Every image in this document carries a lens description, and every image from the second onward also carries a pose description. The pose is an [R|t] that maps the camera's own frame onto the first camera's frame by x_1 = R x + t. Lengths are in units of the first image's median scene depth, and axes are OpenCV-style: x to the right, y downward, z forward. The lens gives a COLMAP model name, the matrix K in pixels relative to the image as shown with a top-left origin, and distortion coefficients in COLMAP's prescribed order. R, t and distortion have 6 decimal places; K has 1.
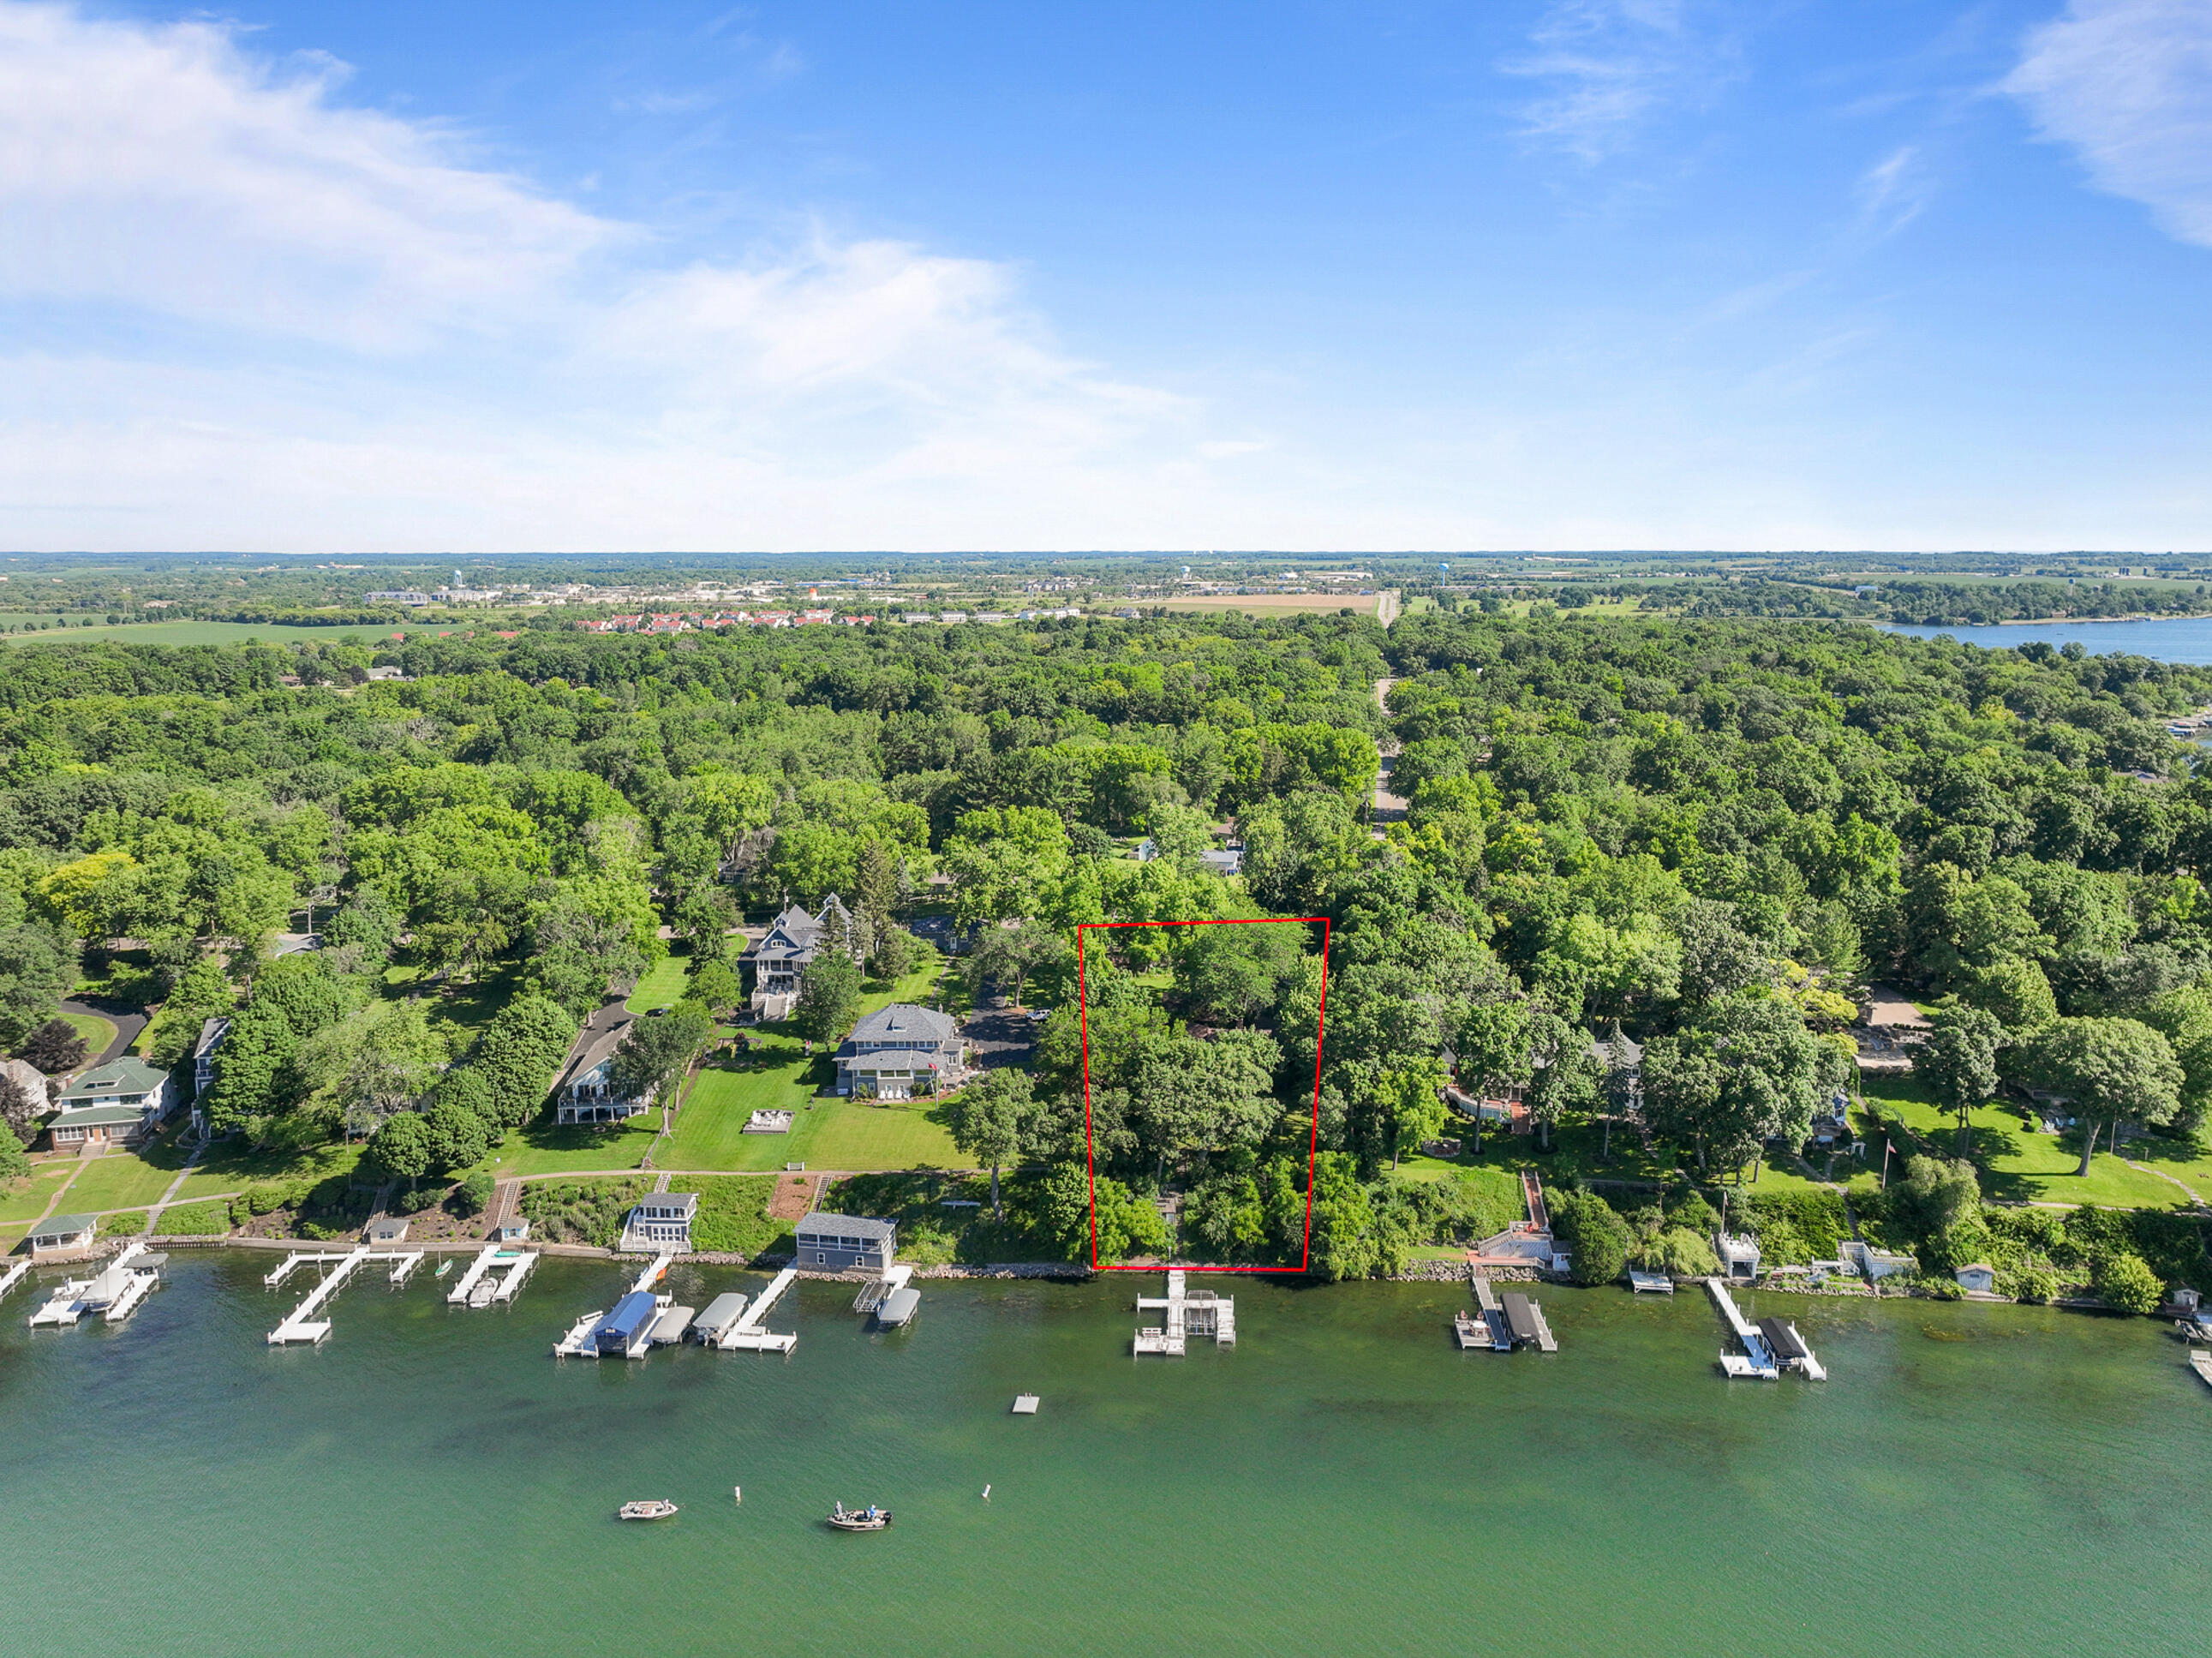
lens RADIAL K [[1636.6, 0, 1107.0], [0, 1636.6, 825.8], [0, 0, 1]] dist [0.013149, -0.000009]
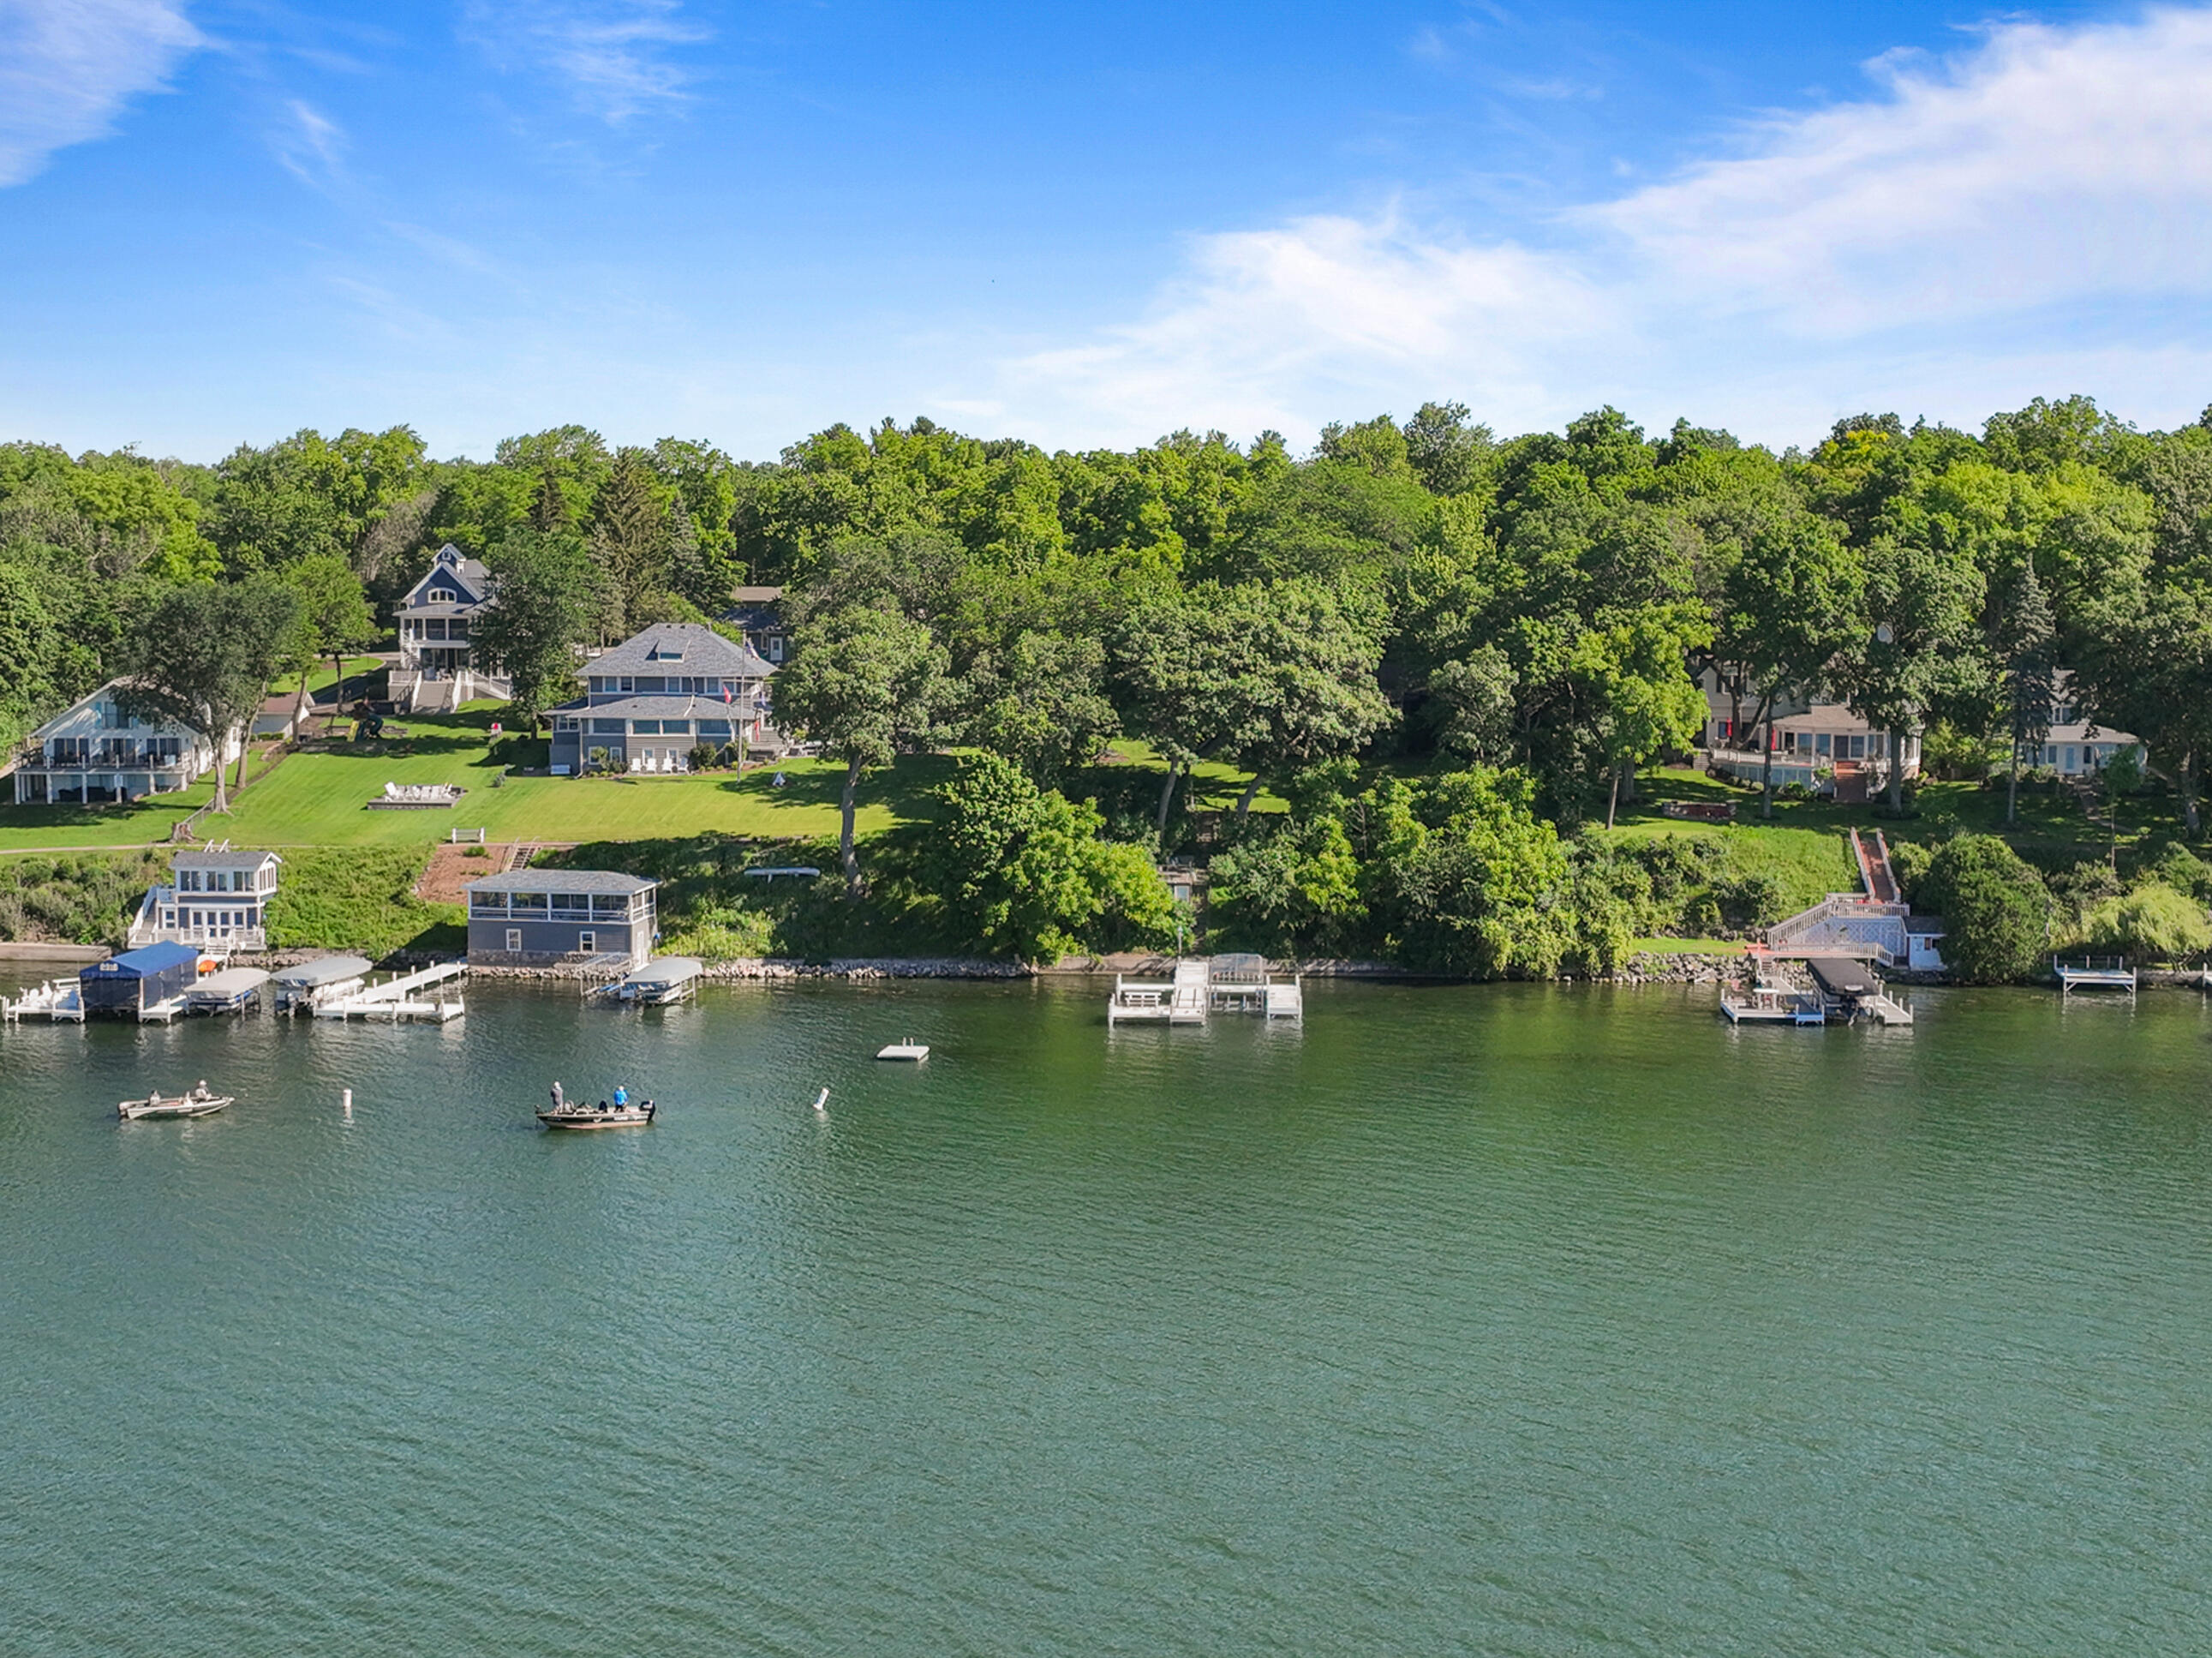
lens RADIAL K [[3182.5, 0, 1106.6], [0, 3182.5, 829.2], [0, 0, 1]] dist [0.015023, 0.000000]
pose [[0.999935, 0.008285, 0.007792, 0.006480], [-0.007712, 0.997458, -0.070841, 0.293757], [-0.008360, 0.070776, 0.997457, -0.018202]]
